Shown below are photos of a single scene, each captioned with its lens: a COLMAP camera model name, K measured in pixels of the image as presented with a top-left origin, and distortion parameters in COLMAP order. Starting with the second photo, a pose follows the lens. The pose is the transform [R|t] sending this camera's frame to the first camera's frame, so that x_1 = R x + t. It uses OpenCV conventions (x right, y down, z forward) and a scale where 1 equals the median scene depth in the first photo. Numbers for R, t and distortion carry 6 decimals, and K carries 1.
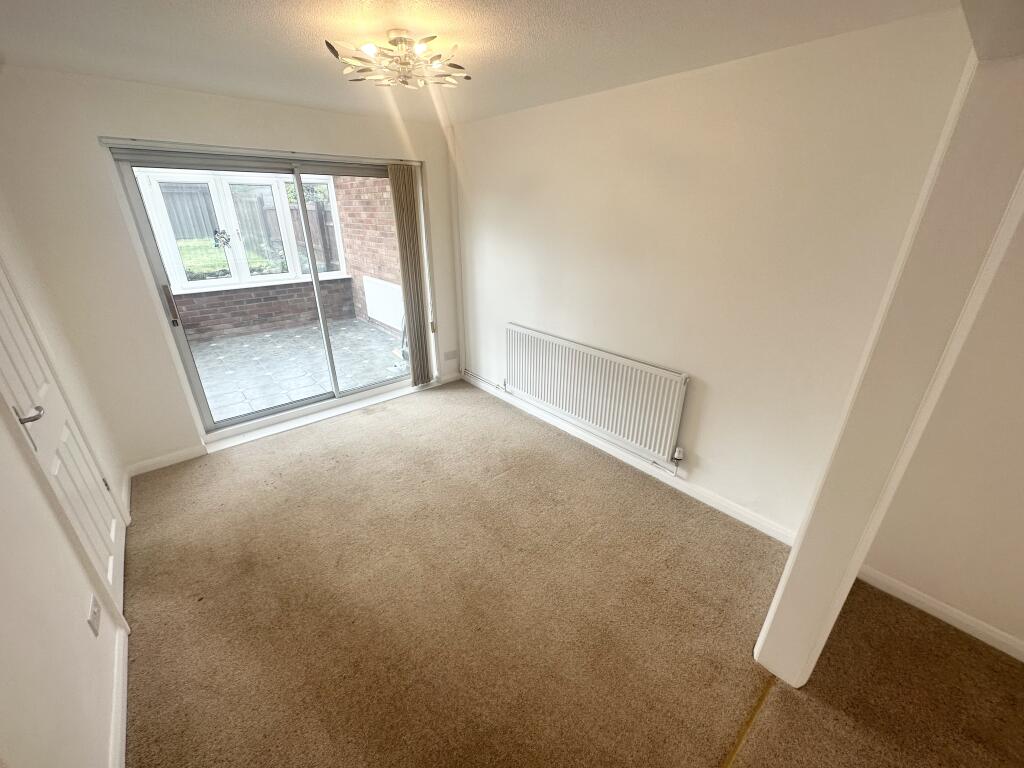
lens RADIAL K [[408.9, 0, 510.3], [0, 408.9, 381.8], [0, 0, 1]] dist [-0.000477, -0.000096]
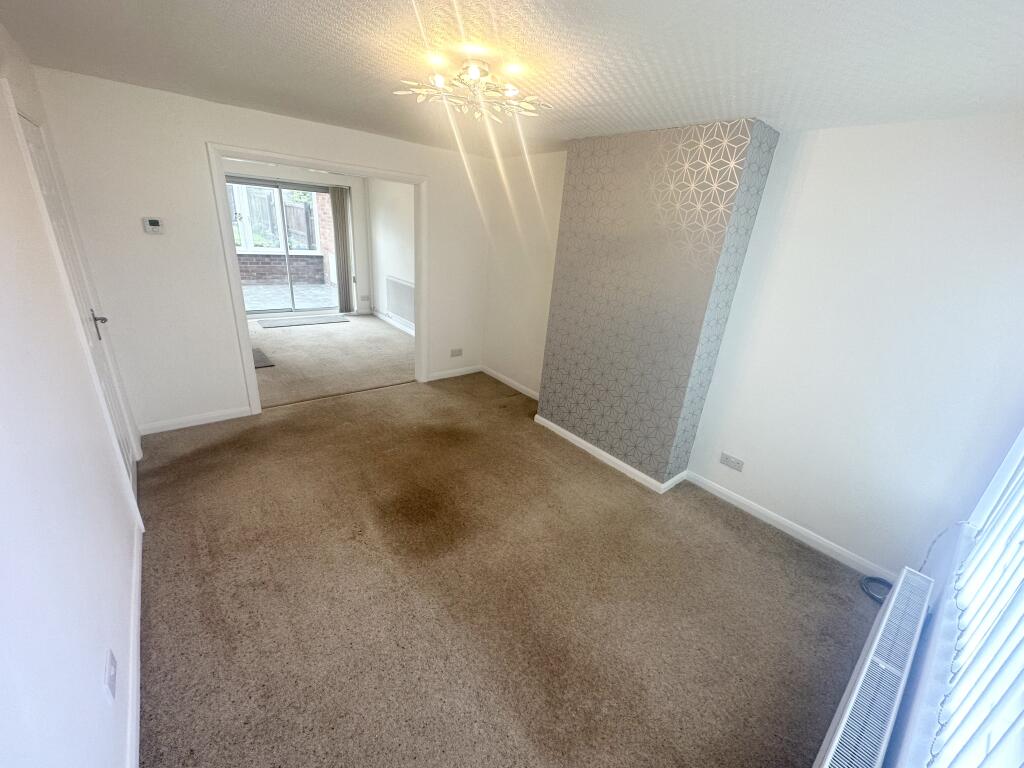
lens RADIAL K [[408.9, 0, 512.5], [0, 408.9, 384.1], [0, 0, 1]] dist [-0.000477, -0.000096]
pose [[0.996701, 0.081085, 0.003379, 0.389510], [-0.080973, 0.996390, -0.025499, 0.227157], [-0.005434, 0.025141, 0.999669, -0.554940]]
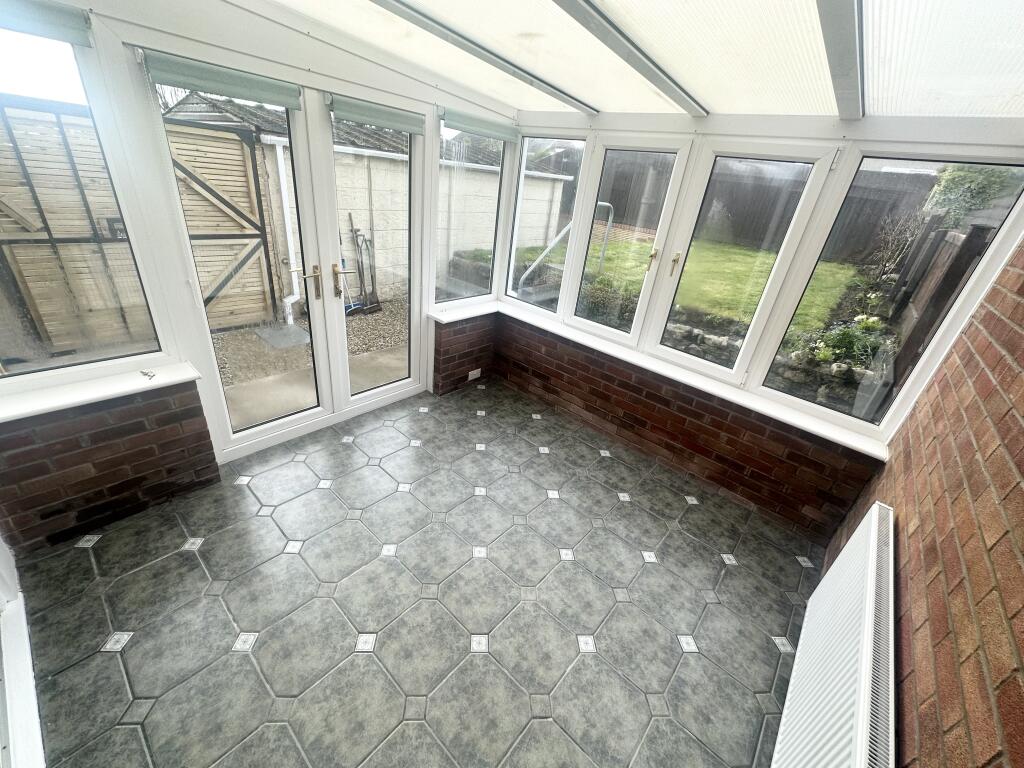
lens RADIAL K [[408.9, 0, 510.8], [0, 408.9, 383.2], [0, 0, 1]] dist [-0.000477, -0.000096]
pose [[0.138011, 0.460229, -0.877007, -0.219895], [-0.488307, 0.801999, 0.344024, -0.329653], [0.861689, 0.380770, 0.335418, 0.755595]]
